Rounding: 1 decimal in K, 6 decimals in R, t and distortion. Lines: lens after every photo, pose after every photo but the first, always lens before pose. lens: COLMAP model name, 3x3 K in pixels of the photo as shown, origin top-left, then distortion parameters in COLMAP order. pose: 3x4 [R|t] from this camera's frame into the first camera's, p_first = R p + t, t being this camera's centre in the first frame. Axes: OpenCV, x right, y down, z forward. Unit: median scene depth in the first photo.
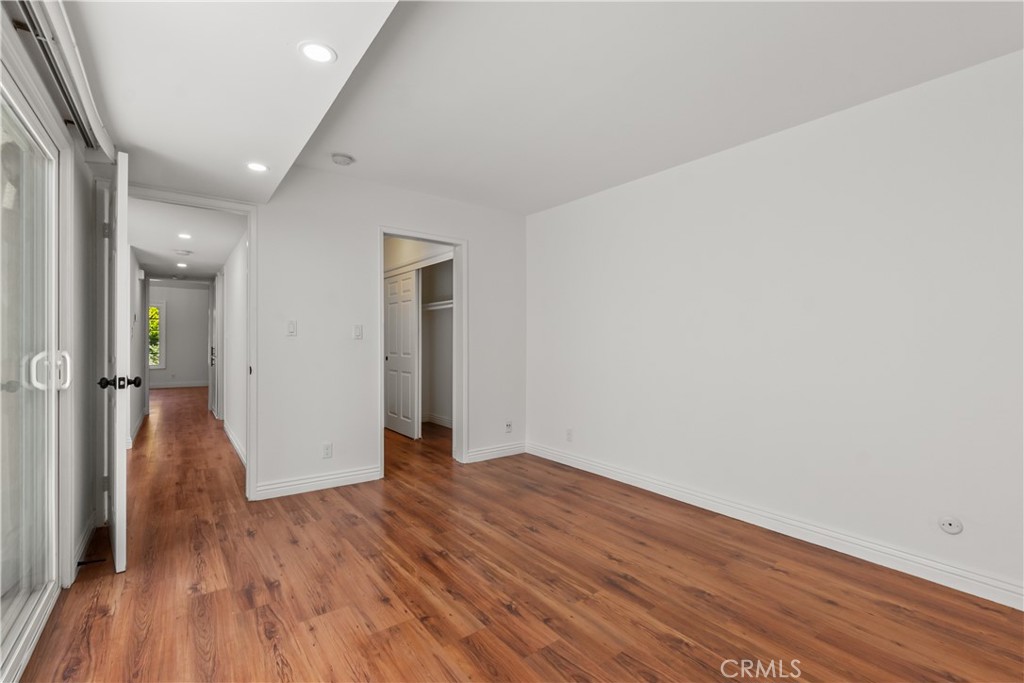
lens RADIAL K [[452.0, 0, 509.1], [0, 452.0, 338.7], [0, 0, 1]] dist [-0.004789, 0.000943]
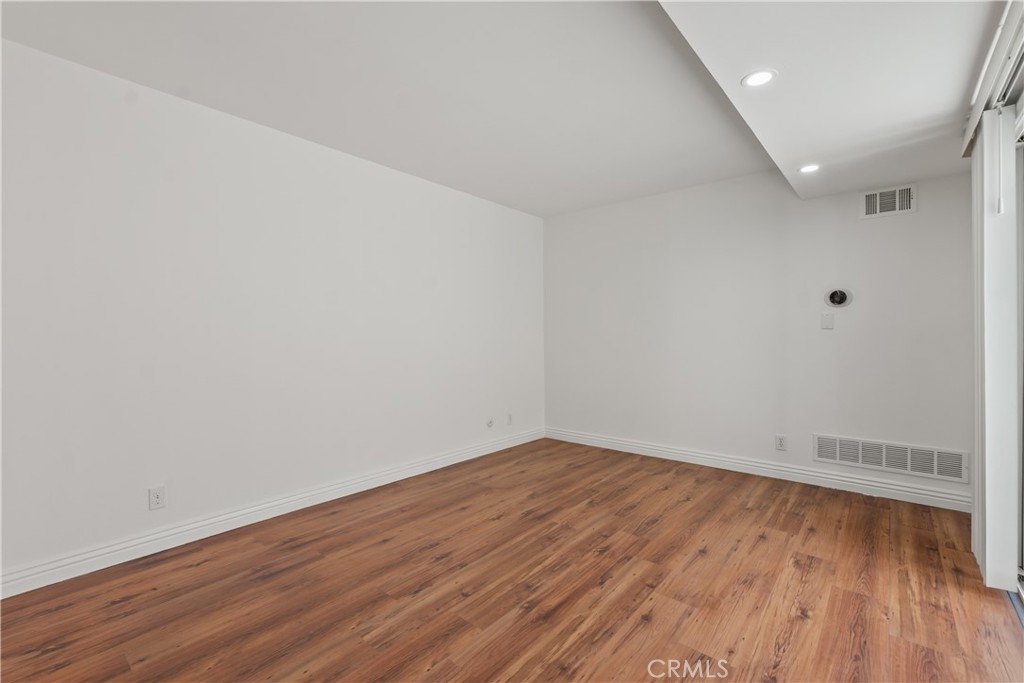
lens RADIAL K [[452.0, 0, 509.1], [0, 452.0, 338.7], [0, 0, 1]] dist [-0.004789, 0.000943]
pose [[-0.229204, -0.014242, 0.973274, -0.954528], [-0.005062, 0.999897, 0.013440, 0.006356], [-0.973365, -0.001846, -0.229253, 1.299850]]
